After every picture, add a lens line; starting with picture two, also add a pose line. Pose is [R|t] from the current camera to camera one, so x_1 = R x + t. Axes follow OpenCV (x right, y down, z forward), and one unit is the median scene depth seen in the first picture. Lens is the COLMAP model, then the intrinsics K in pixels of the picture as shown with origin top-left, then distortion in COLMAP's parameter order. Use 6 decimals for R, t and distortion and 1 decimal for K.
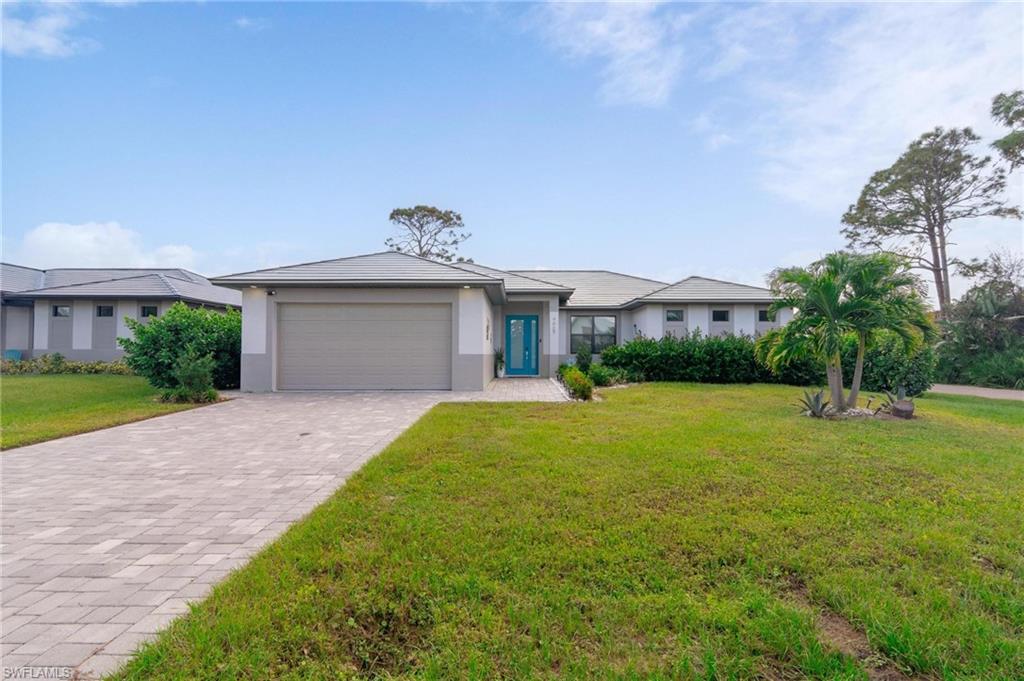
lens RADIAL K [[464.5, 0, 512.0], [0, 464.5, 340.5], [0, 0, 1]] dist [-0.001643, -0.000231]
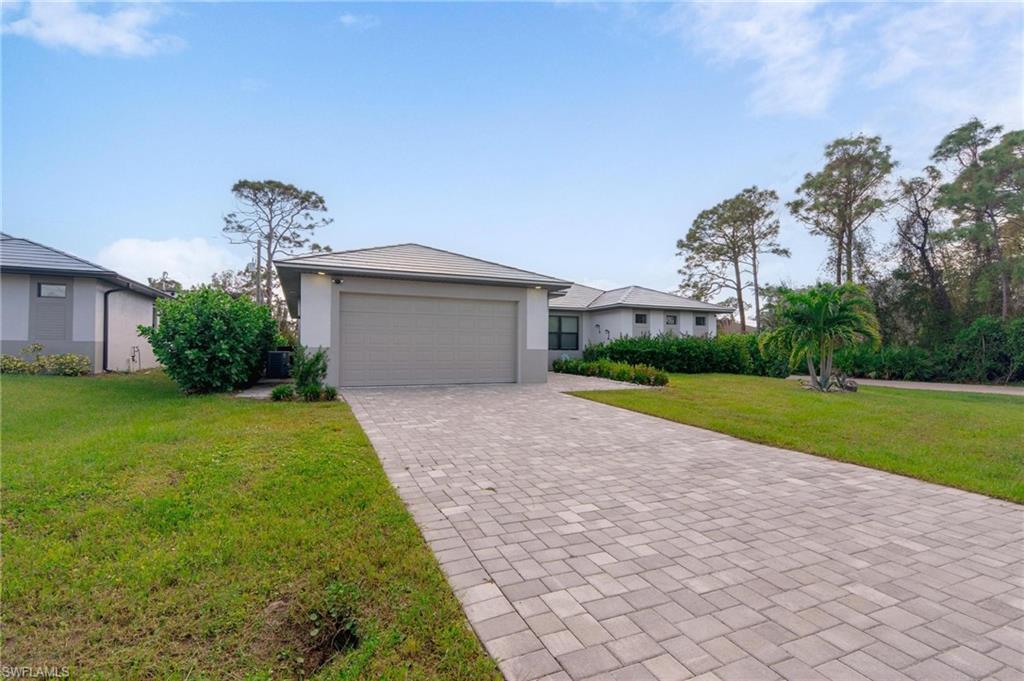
lens RADIAL K [[473.4, 0, 512.0], [0, 473.4, 340.5], [0, 0, 1]] dist [0.002389, 0.000051]
pose [[0.912801, 0.010945, 0.408258, -0.362700], [-0.013126, 0.999911, 0.002539, 0.004157], [-0.408193, -0.007677, 0.912863, 0.007588]]
